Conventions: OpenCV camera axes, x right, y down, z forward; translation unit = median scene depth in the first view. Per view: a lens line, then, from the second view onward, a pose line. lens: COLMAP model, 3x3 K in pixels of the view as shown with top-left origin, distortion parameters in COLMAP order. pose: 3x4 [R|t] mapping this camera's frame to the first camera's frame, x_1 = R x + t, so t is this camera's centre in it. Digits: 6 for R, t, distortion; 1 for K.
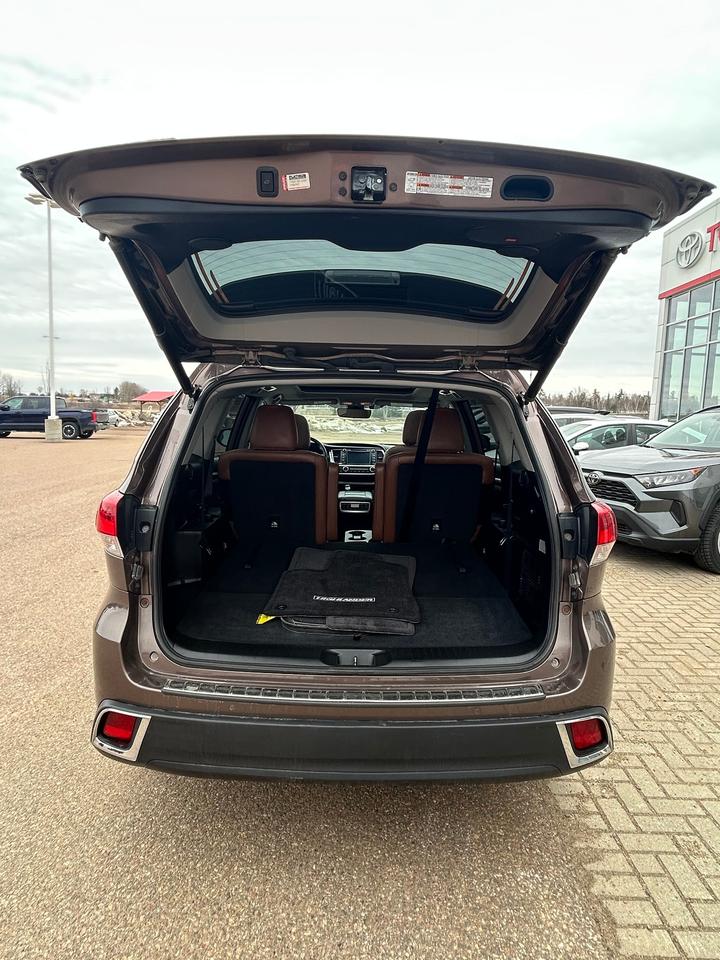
lens RADIAL K [[590.9, 0, 356.2], [0, 590.9, 483.8], [0, 0, 1]] dist [-0.008950, 0.002863]
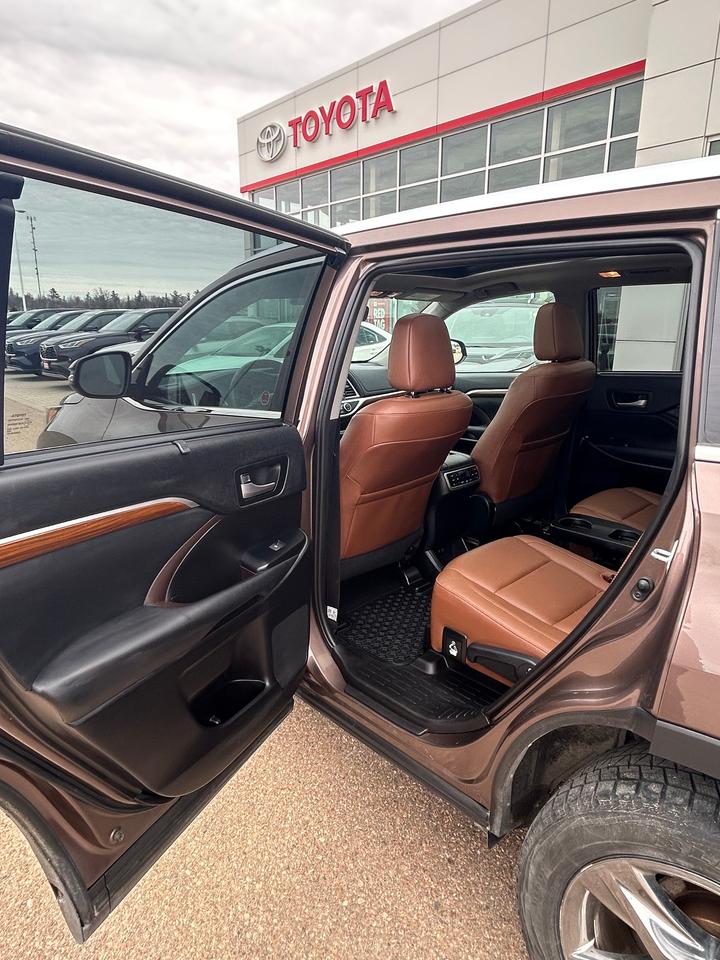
lens RADIAL K [[590.9, 0, 366.5], [0, 590.9, 483.8], [0, 0, 1]] dist [-0.008950, 0.002863]
pose [[0.718246, -0.211117, 0.662988, -0.786727], [0.104744, 0.974805, 0.196935, -0.138715], [-0.687860, -0.072004, 0.722263, 1.118133]]
